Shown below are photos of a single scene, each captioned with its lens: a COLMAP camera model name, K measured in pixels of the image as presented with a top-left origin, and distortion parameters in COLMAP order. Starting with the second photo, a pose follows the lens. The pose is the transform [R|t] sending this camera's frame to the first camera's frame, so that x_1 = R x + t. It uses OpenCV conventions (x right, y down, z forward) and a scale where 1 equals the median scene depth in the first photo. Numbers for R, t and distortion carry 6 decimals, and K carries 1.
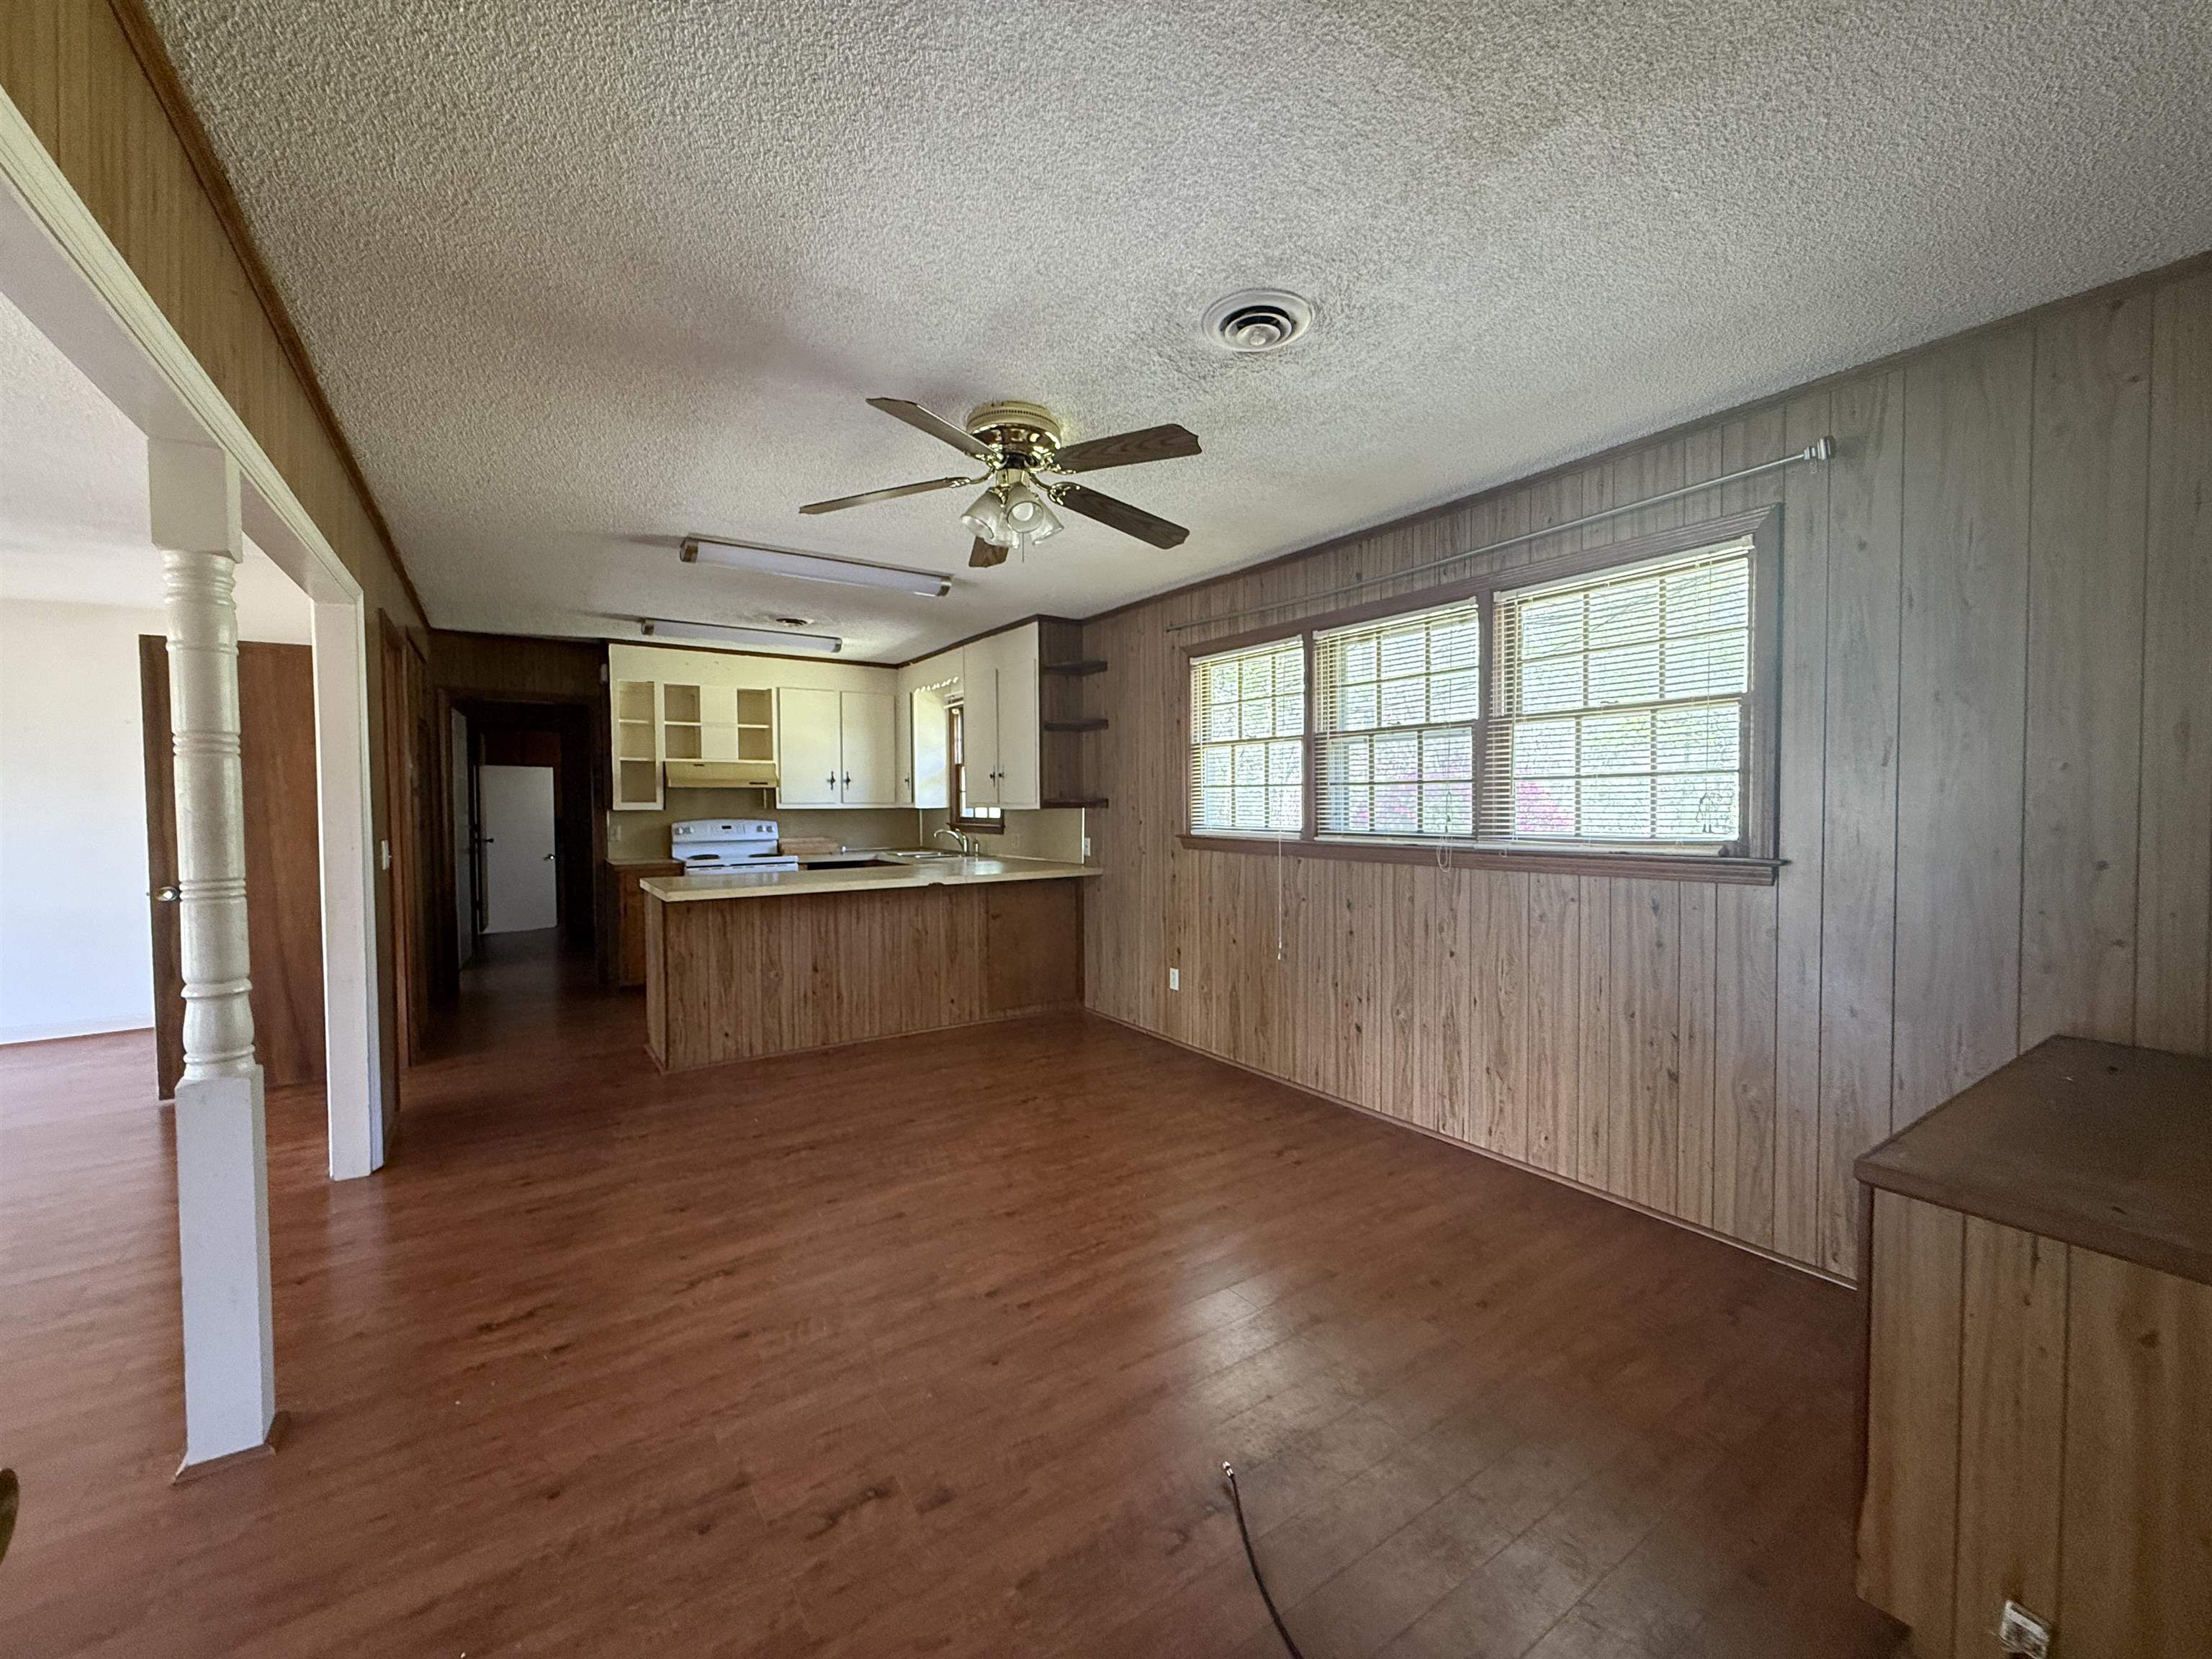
lens RADIAL K [[876.8, 0, 1080.0], [0, 876.8, 837.9], [0, 0, 1]] dist [-0.013939, 0.000228]
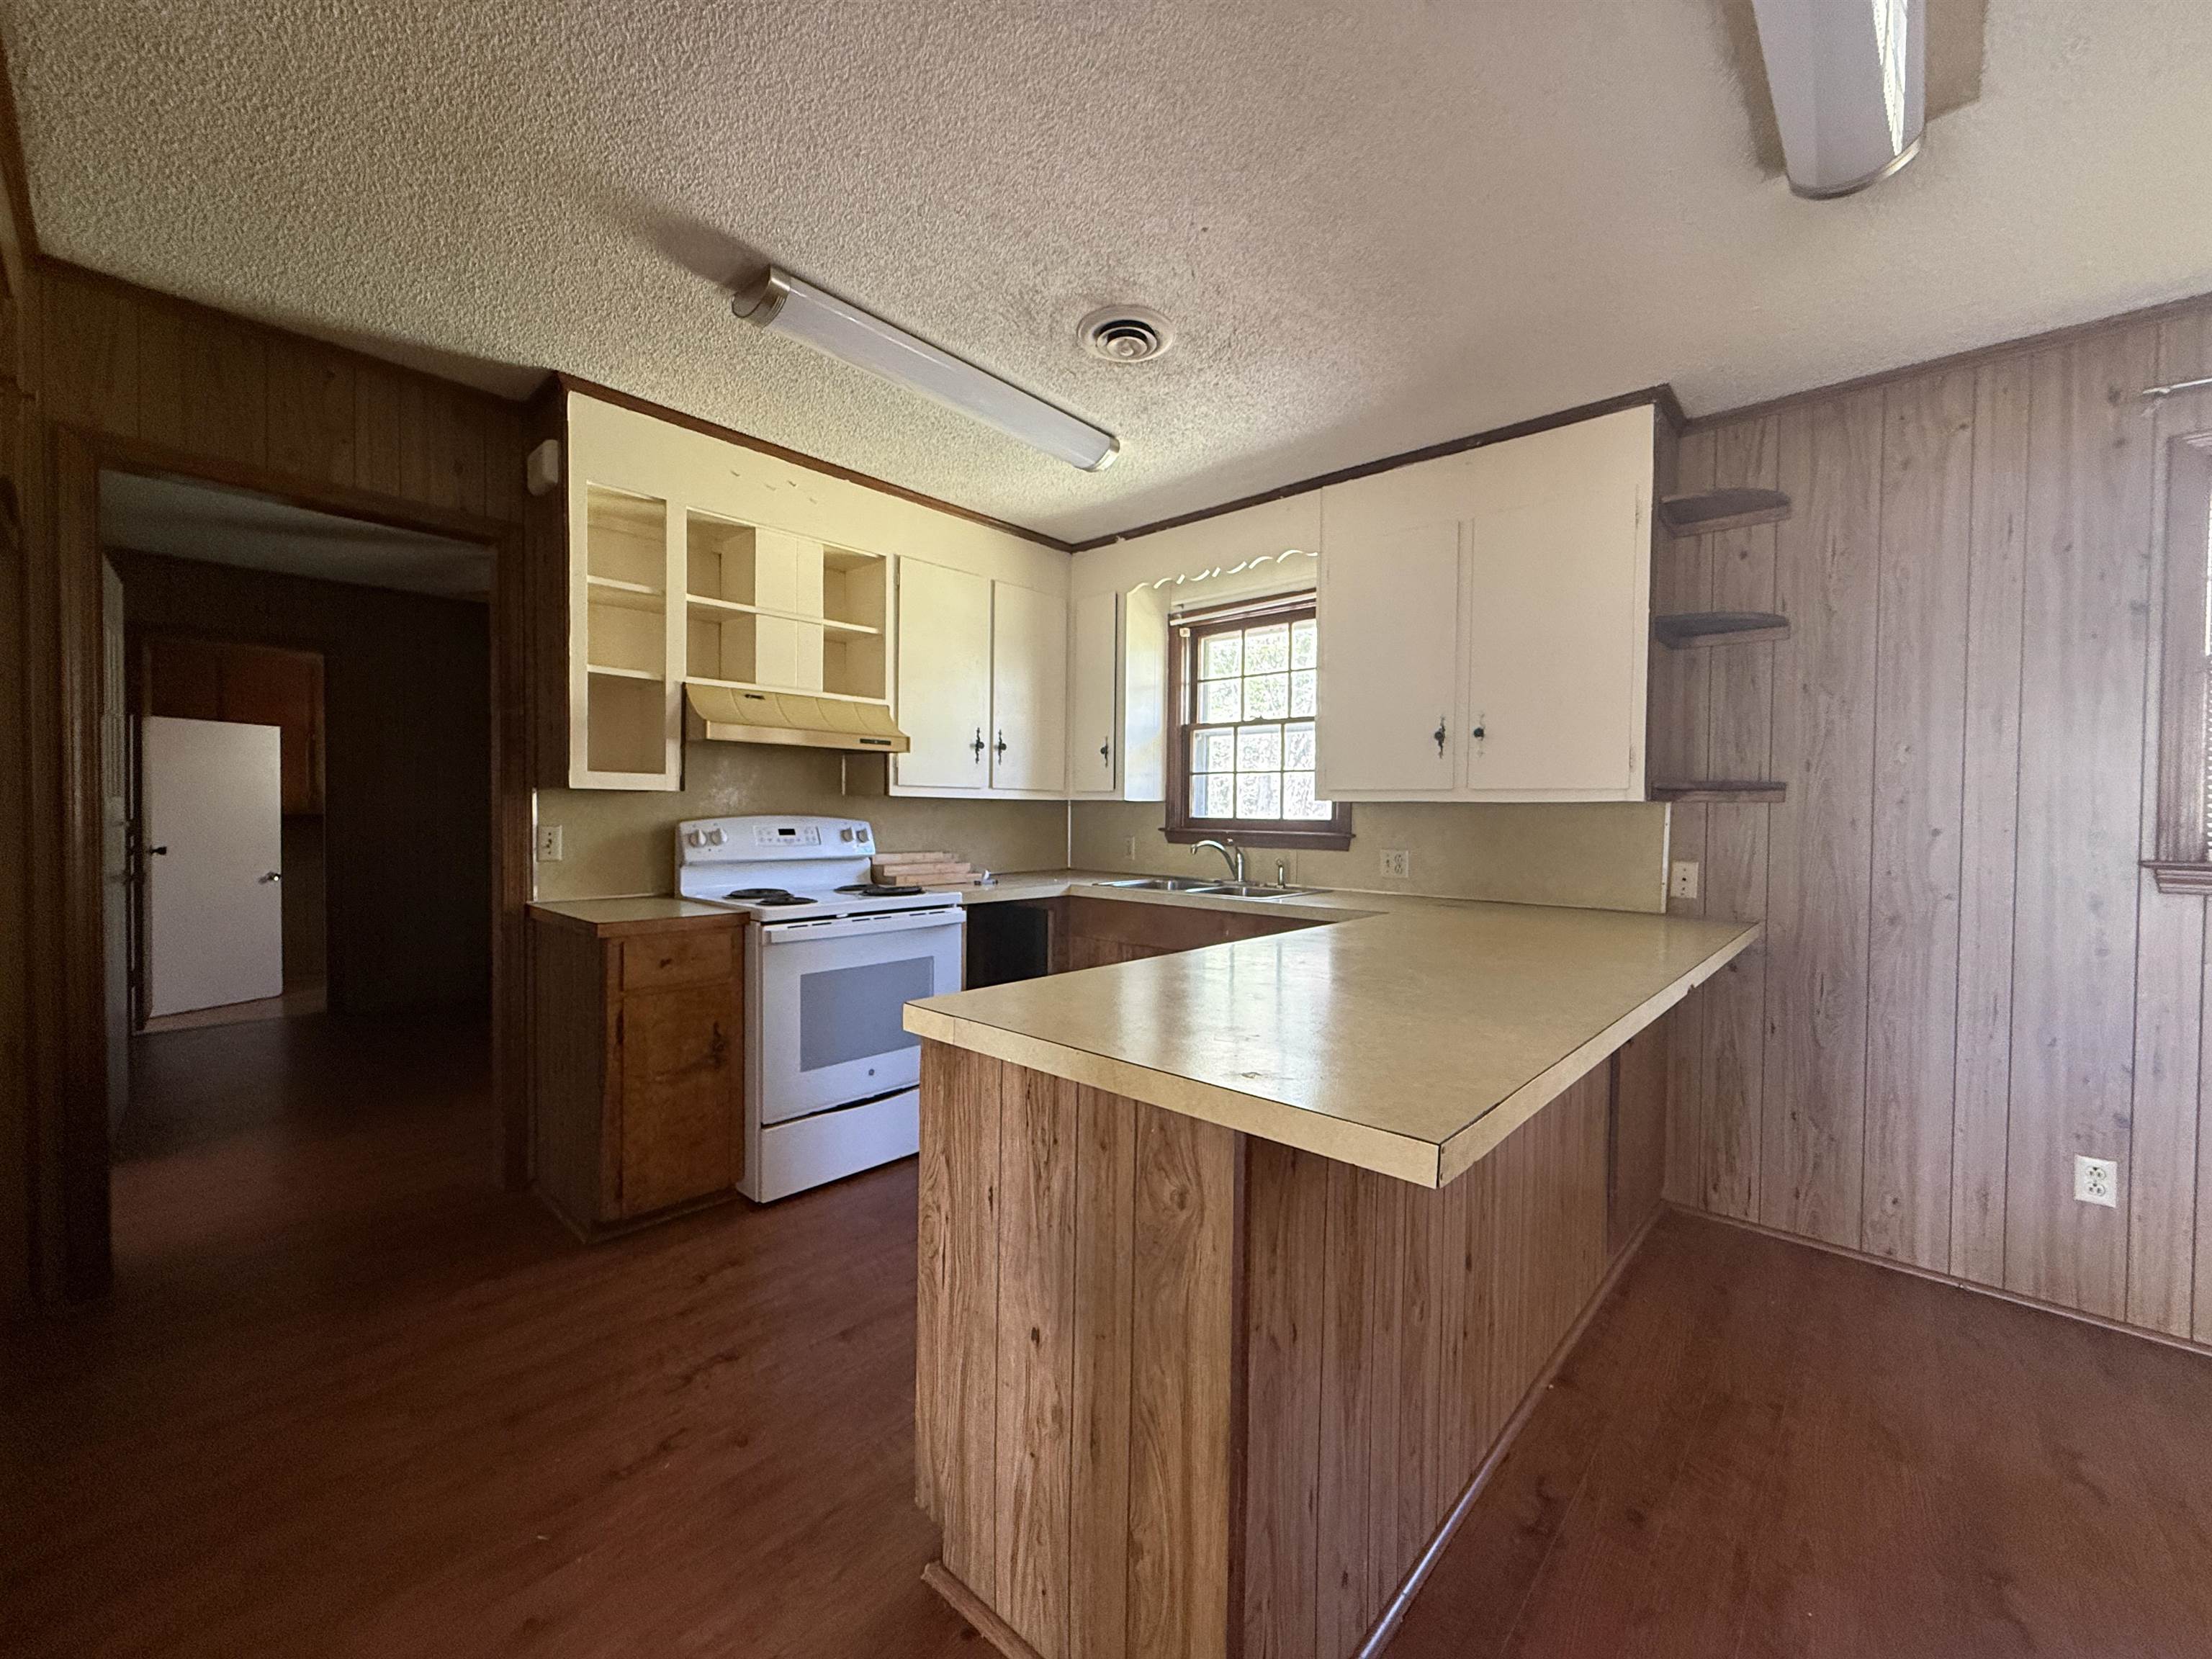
lens RADIAL K [[876.1, 0, 1095.8], [0, 876.1, 798.8], [0, 0, 1]] dist [-0.015226, 0.000009]
pose [[0.969384, 0.009277, 0.245373, -0.358009], [-0.000608, 0.999374, -0.035382, -0.013690], [-0.245548, 0.034150, 0.968783, 0.493357]]
